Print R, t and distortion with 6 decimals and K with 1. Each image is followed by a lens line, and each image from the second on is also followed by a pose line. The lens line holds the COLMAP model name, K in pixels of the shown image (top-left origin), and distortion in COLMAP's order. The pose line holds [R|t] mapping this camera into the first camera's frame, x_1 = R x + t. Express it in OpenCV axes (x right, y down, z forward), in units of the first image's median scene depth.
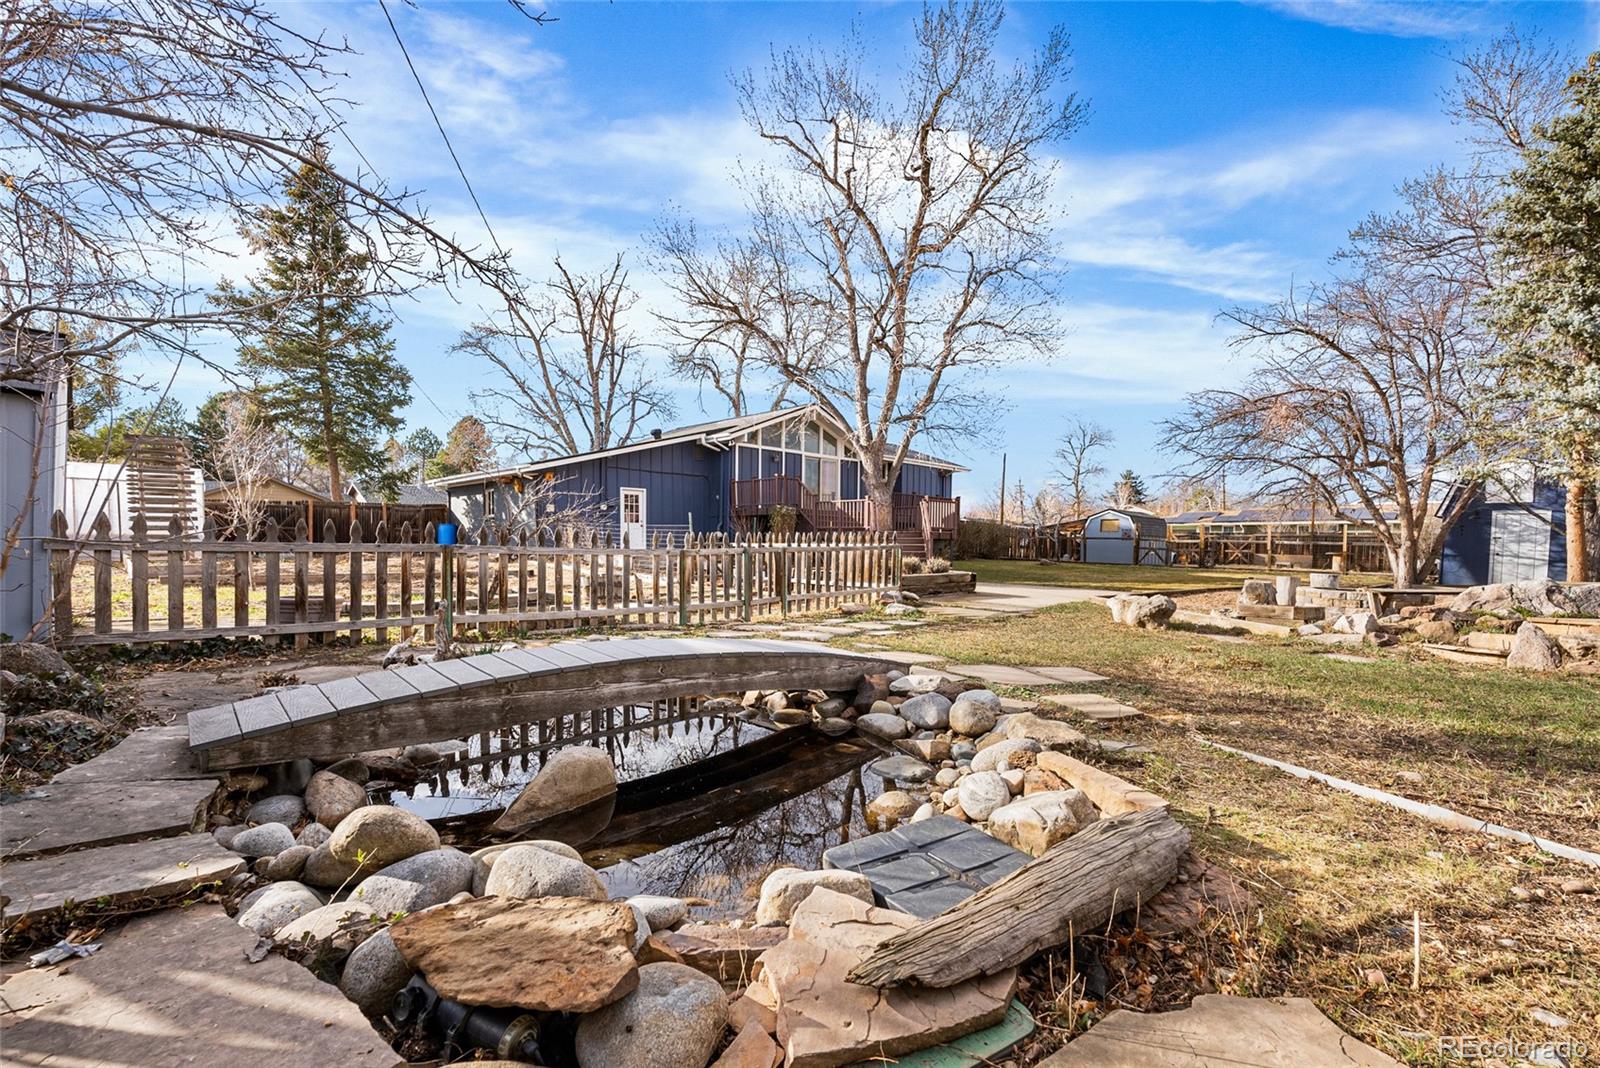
lens RADIAL K [[714.0, 0, 813.2], [0, 714.0, 576.9], [0, 0, 1]] dist [-0.004075, 0.000619]
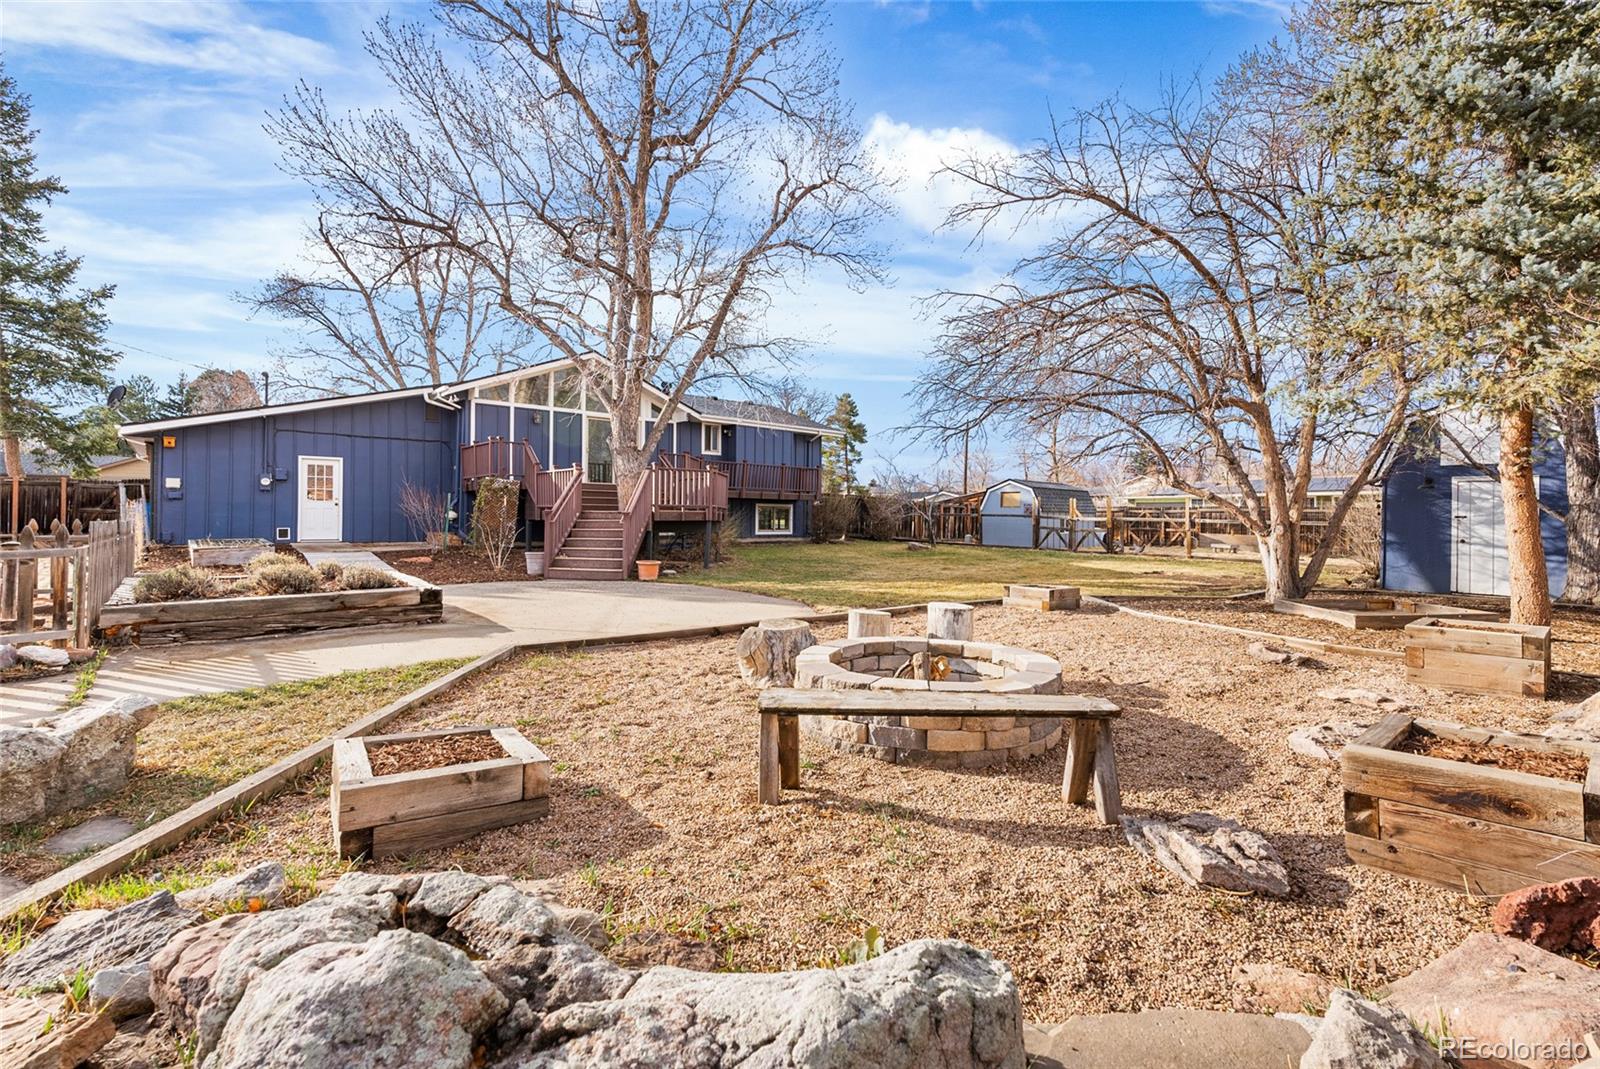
lens RADIAL K [[714.0, 0, 805.1], [0, 714.0, 517.5], [0, 0, 1]] dist [-0.004075, 0.000619]
pose [[0.998472, -0.004293, -0.055088, 0.238900], [0.001761, 0.998943, -0.045924, -0.015415], [0.055227, 0.045757, 0.997425, 0.185930]]
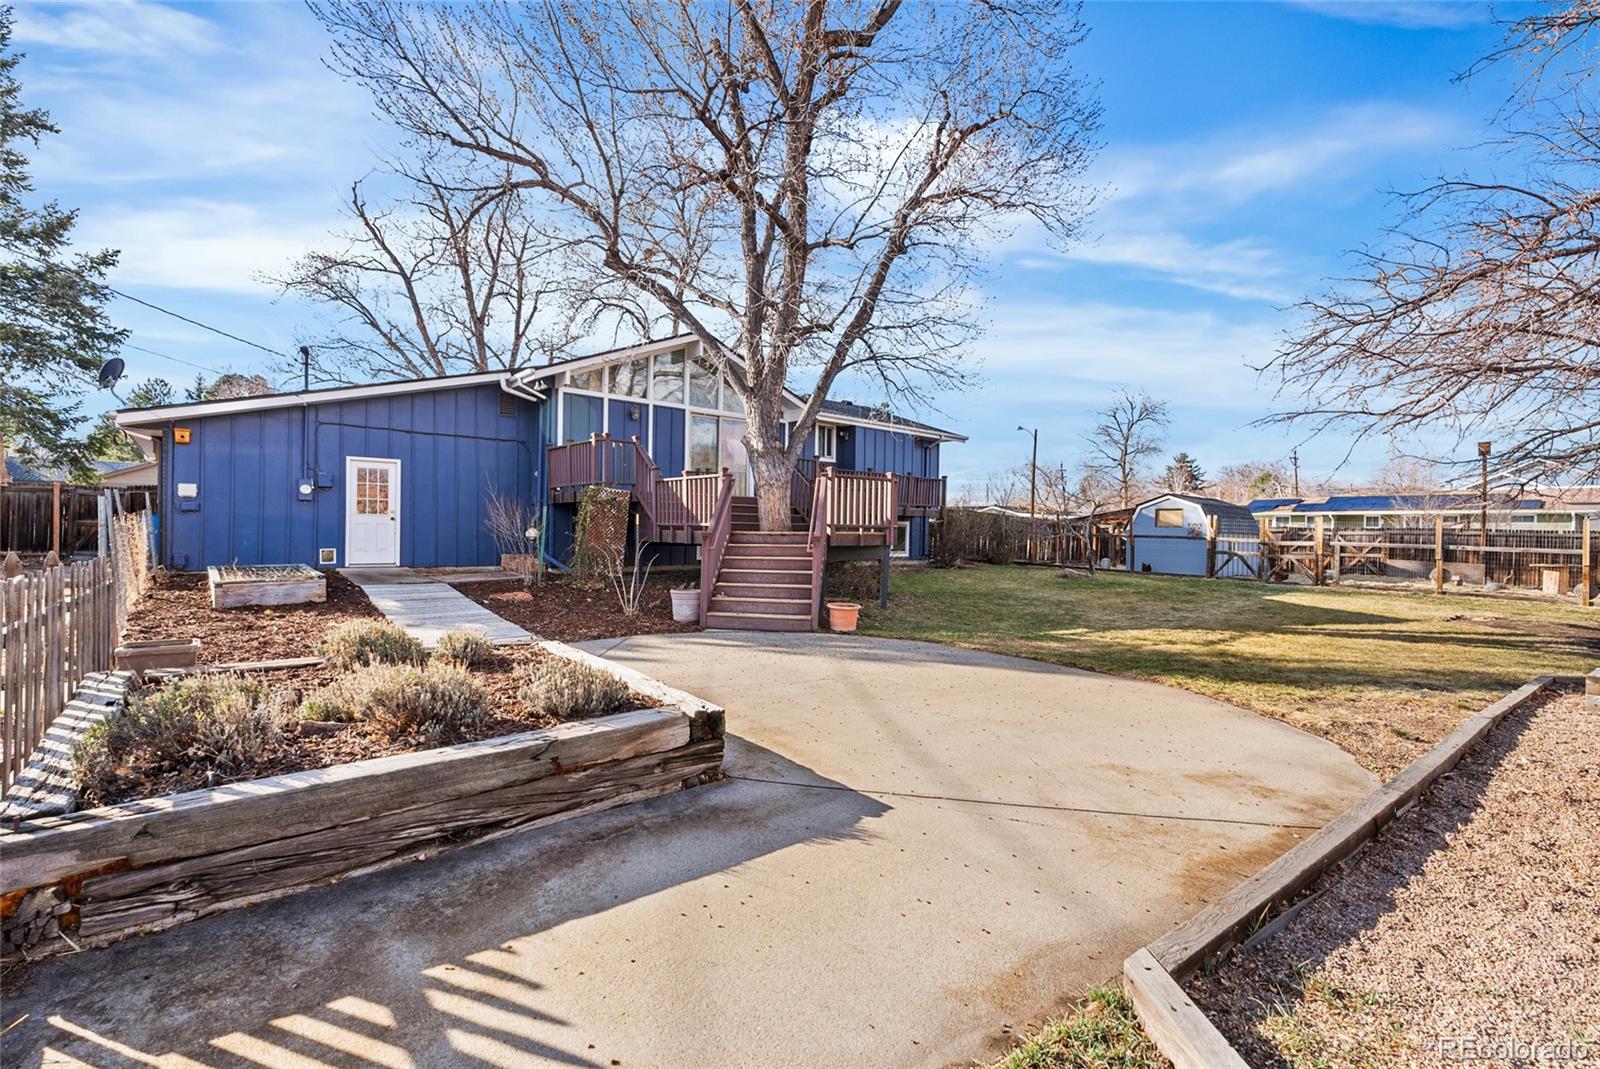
lens RADIAL K [[714.0, 0, 804.3], [0, 714.0, 542.1], [0, 0, 1]] dist [-0.004075, 0.000619]
pose [[0.997484, 0.005802, -0.070655, 0.120149], [-0.007899, 0.999536, -0.029434, -0.027221], [0.070452, 0.029918, 0.997066, 0.307701]]
